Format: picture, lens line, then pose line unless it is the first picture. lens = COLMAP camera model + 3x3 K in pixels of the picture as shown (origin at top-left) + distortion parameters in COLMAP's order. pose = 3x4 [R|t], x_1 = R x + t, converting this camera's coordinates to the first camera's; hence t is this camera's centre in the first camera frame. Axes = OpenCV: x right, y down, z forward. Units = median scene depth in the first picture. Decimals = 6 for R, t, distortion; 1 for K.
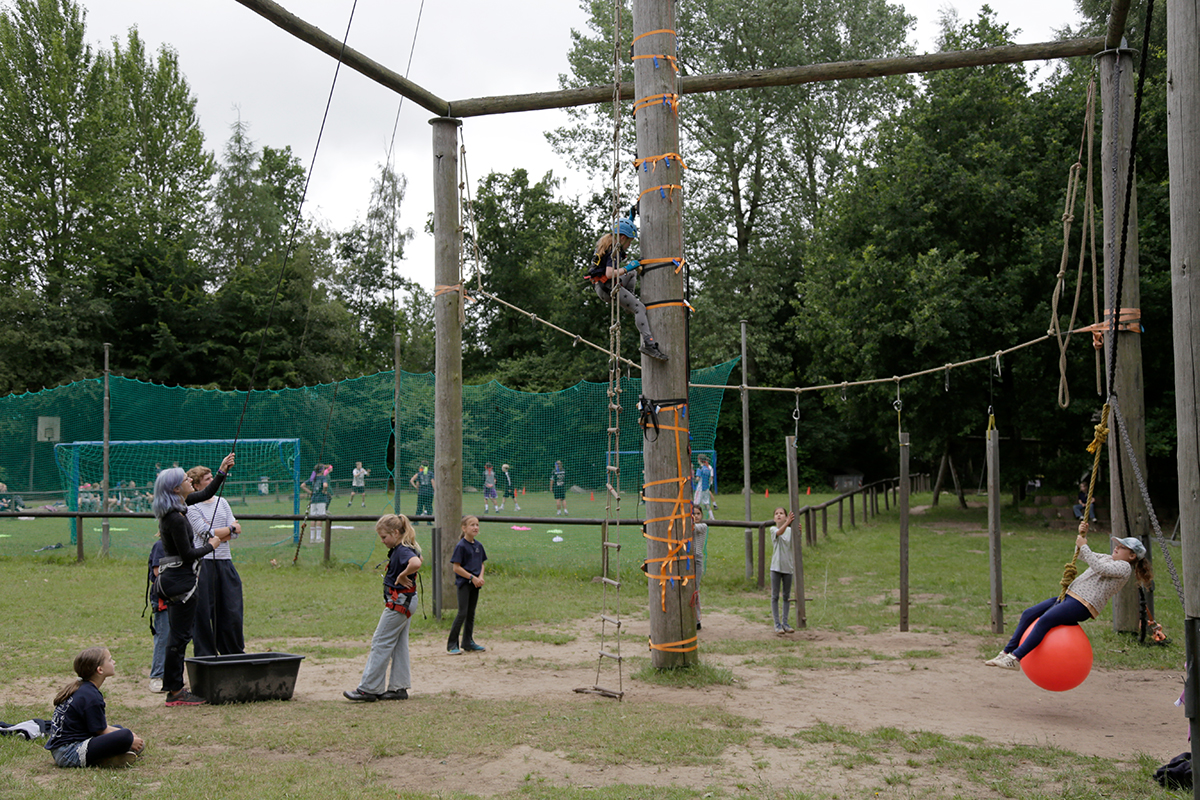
lens RADIAL K [[1376.6, 0, 600.0], [0, 1376.6, 400.0], [0, 0, 1]] dist [0.015244, 0.203033]
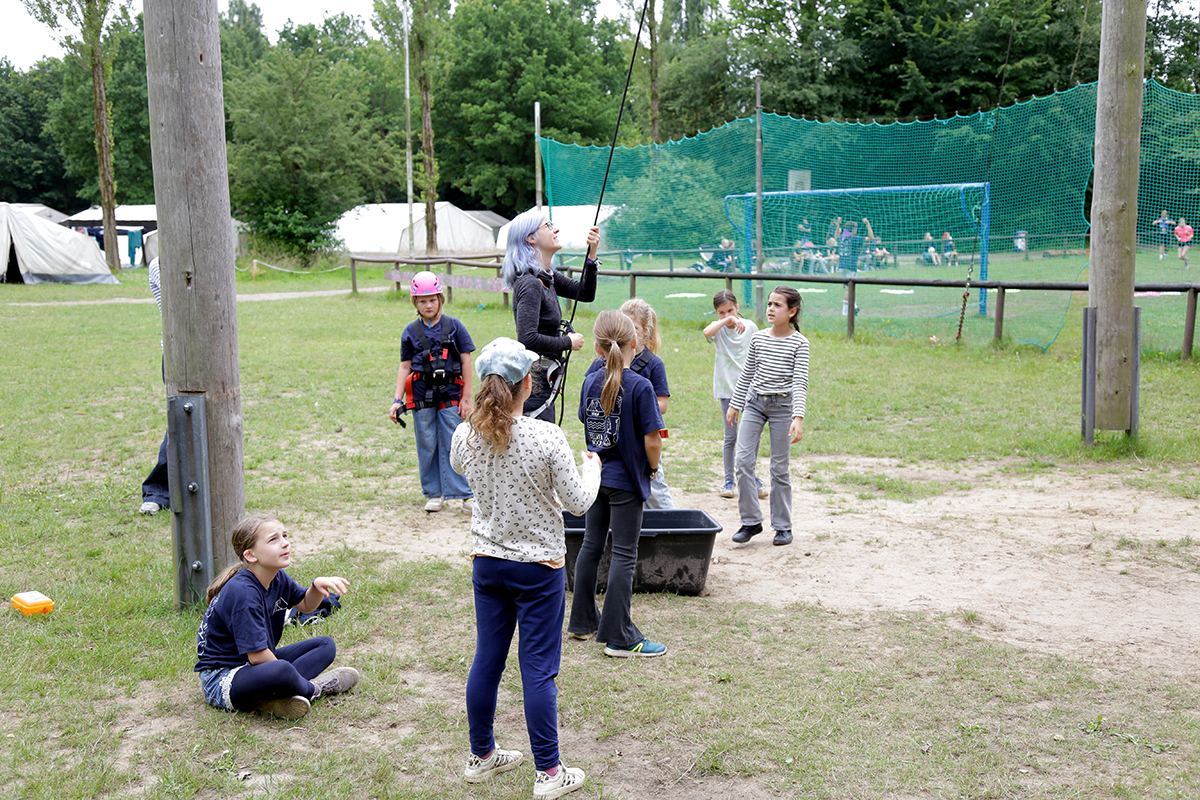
lens RADIAL K [[1376.6, 0, 600.0], [0, 1376.6, 400.0], [0, 0, 1]] dist [0.015244, 0.203033]
pose [[0.840602, 0.059587, -0.538366, 0.013937], [0.036117, 0.985553, 0.165474, 0.005869], [0.540448, -0.158542, 0.826305, 0.101951]]
